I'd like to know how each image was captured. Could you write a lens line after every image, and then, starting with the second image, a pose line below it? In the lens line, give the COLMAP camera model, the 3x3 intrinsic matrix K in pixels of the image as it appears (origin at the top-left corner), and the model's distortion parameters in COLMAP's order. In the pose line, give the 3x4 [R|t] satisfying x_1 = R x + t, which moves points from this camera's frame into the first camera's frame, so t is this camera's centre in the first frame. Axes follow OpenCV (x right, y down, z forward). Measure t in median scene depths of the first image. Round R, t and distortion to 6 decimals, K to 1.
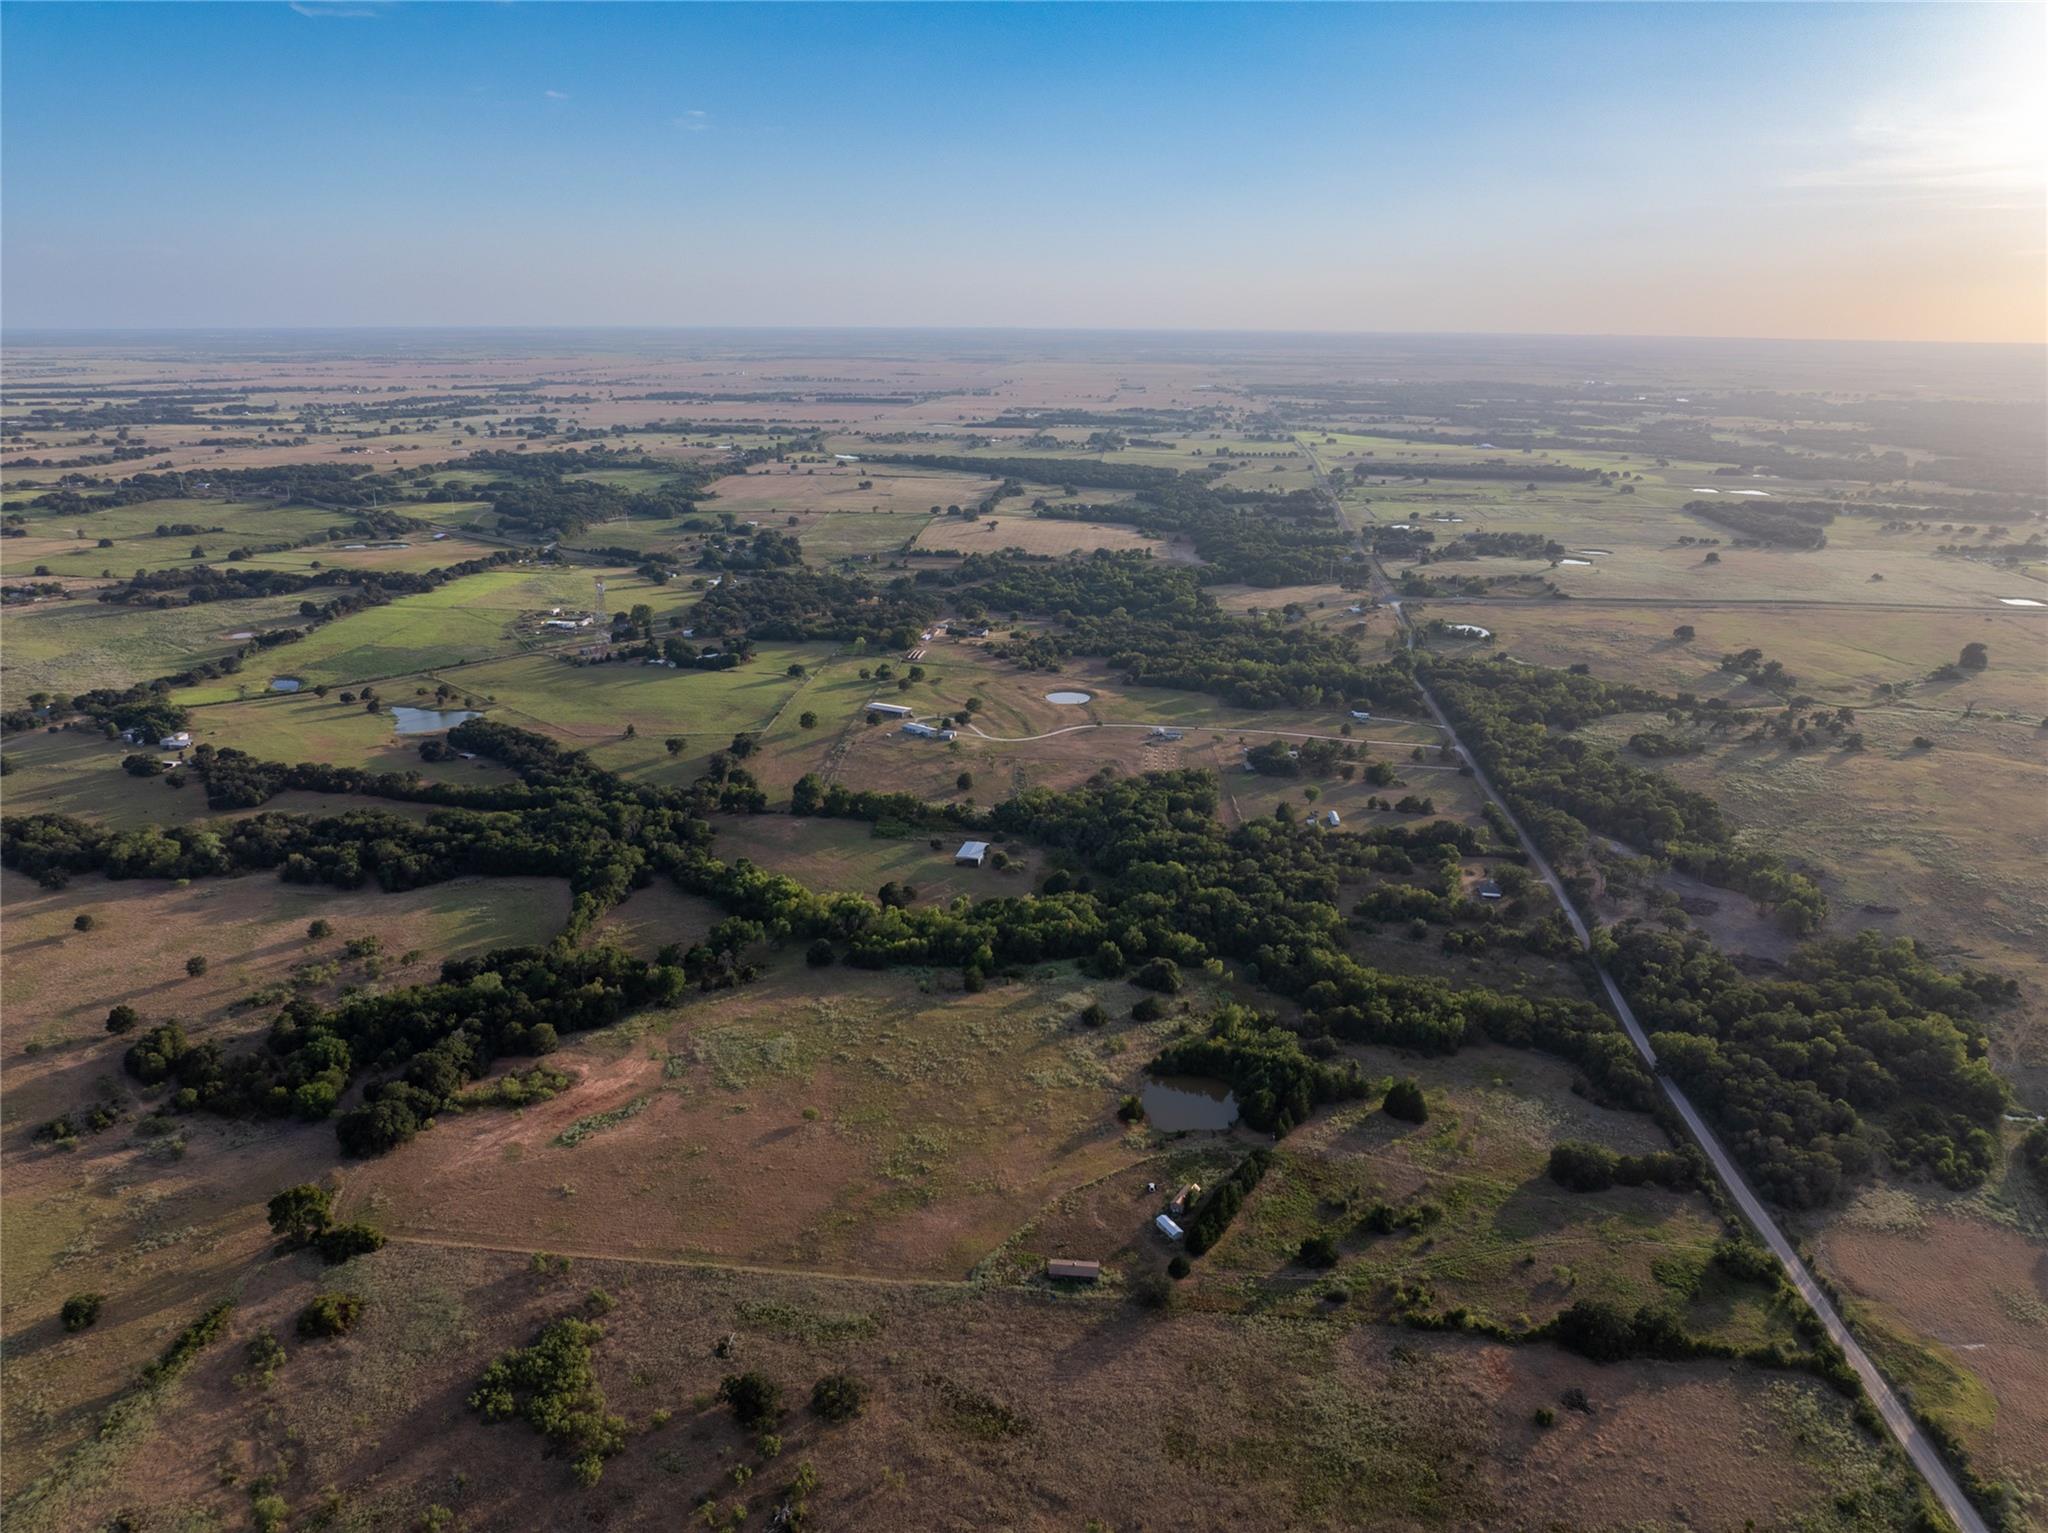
lens RADIAL K [[1443.5, 0, 1026.6], [0, 1443.5, 719.1], [0, 0, 1]] dist [-0.030782, -0.013247]
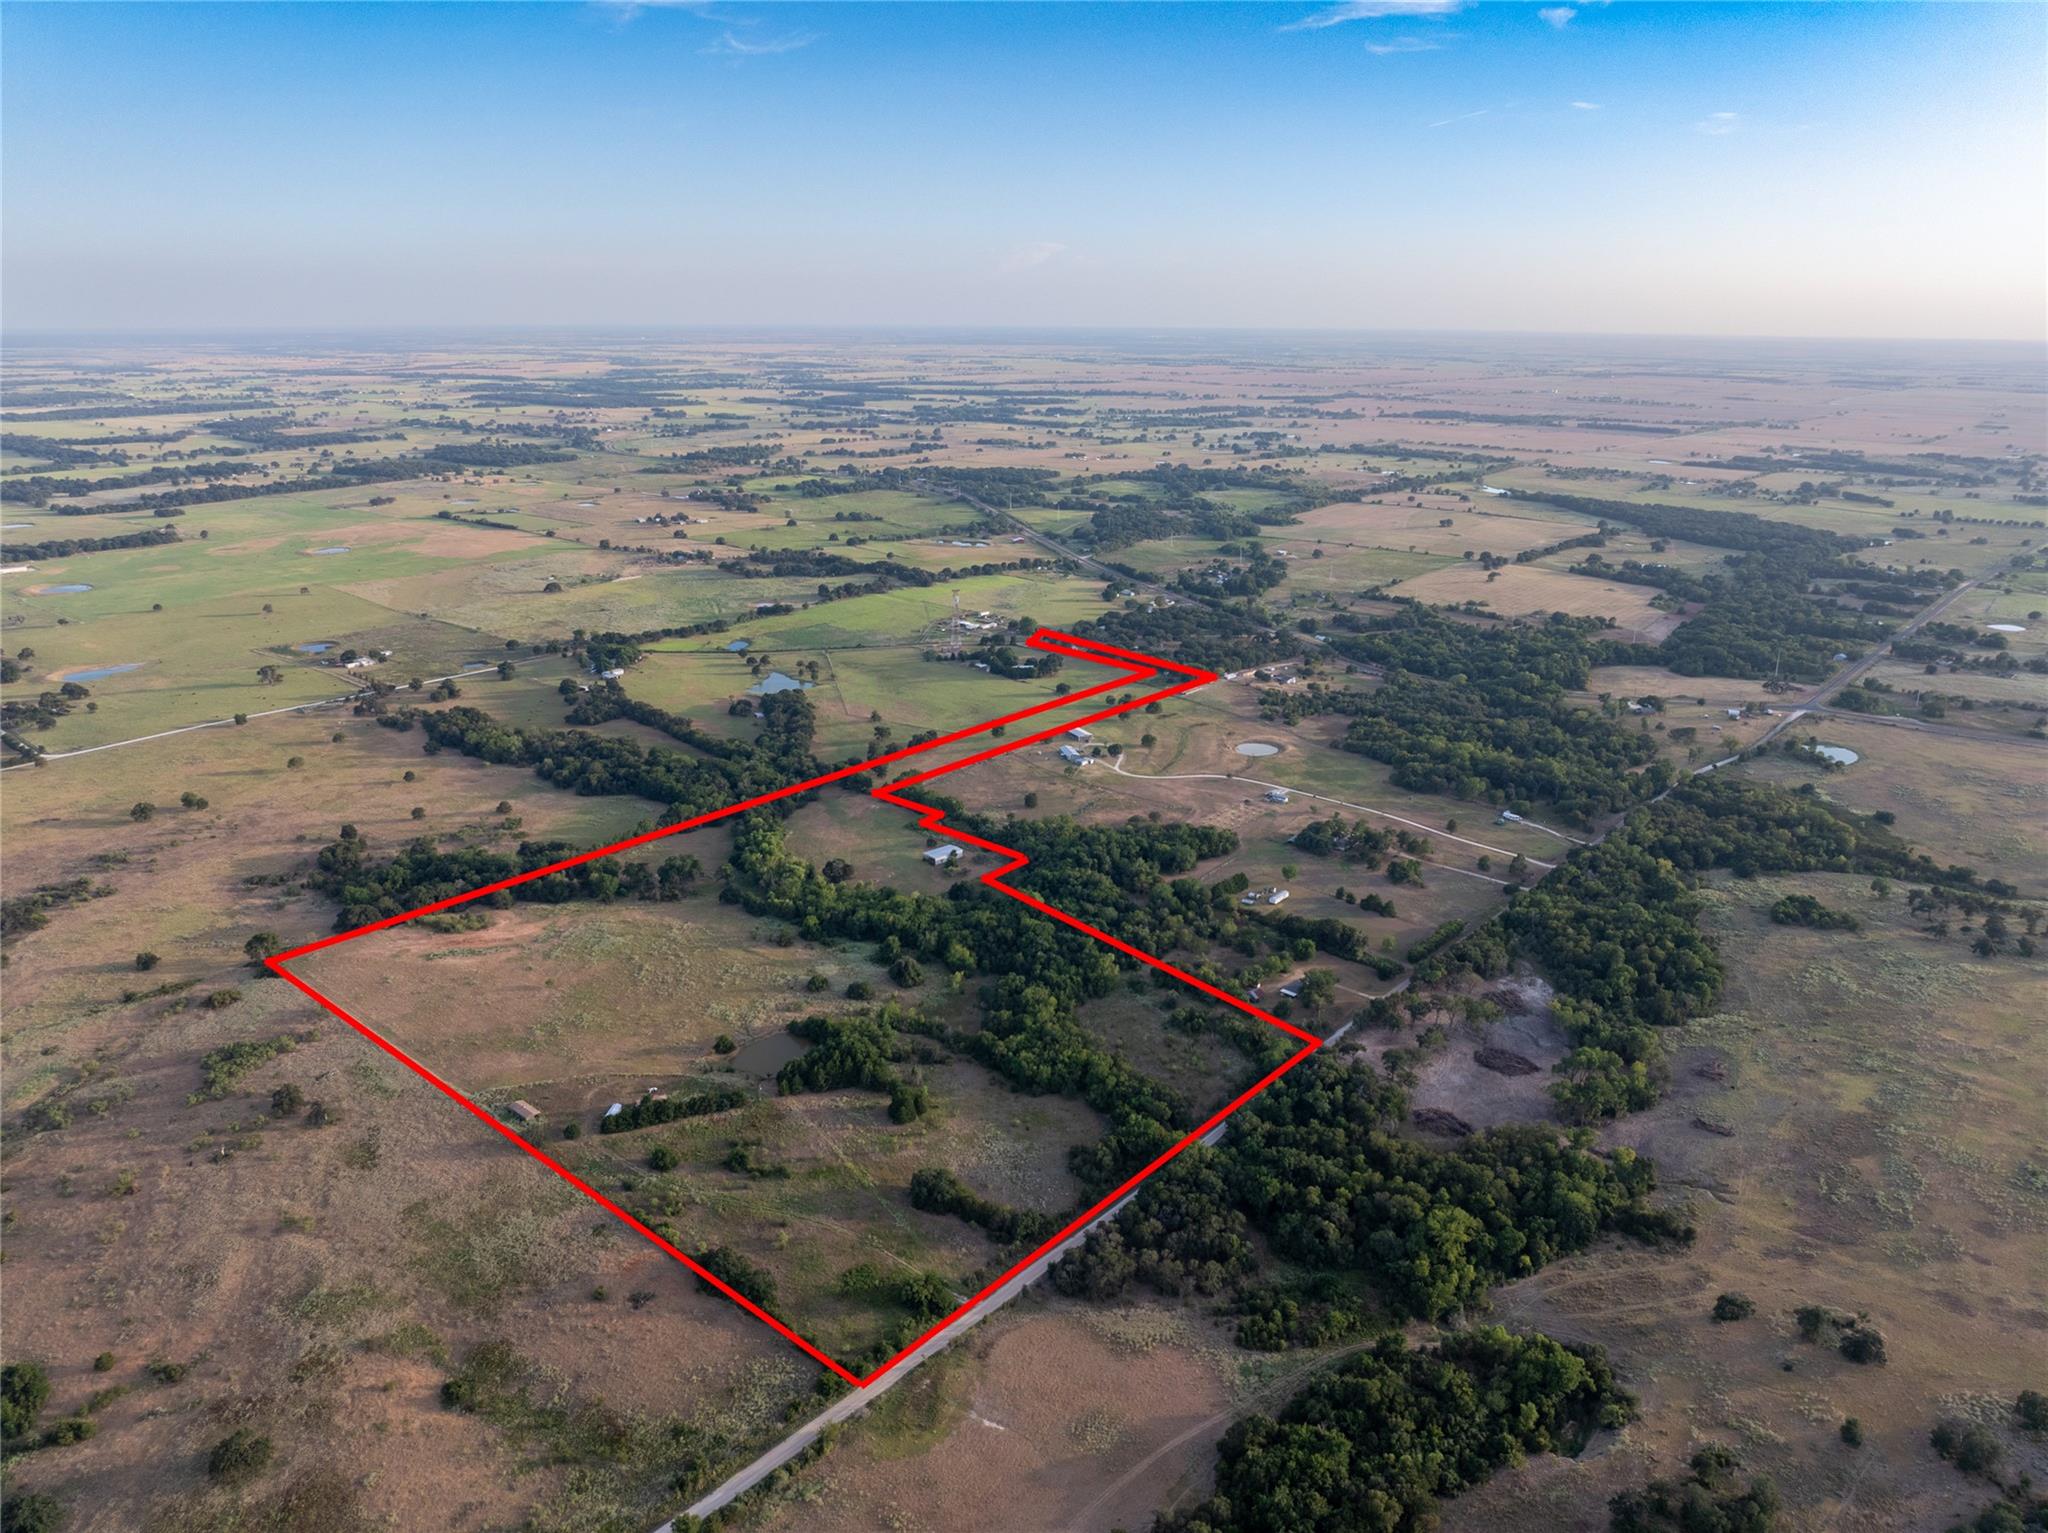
lens RADIAL K [[1431.1, 0, 1018.7], [0, 1431.1, 722.0], [0, 0, 1]] dist [-0.034048, -0.007527]
pose [[0.821030, 0.152875, -0.550036, 0.513006], [-0.152210, 0.987221, 0.047183, -0.064353], [0.550220, 0.044982, 0.833807, 0.027276]]
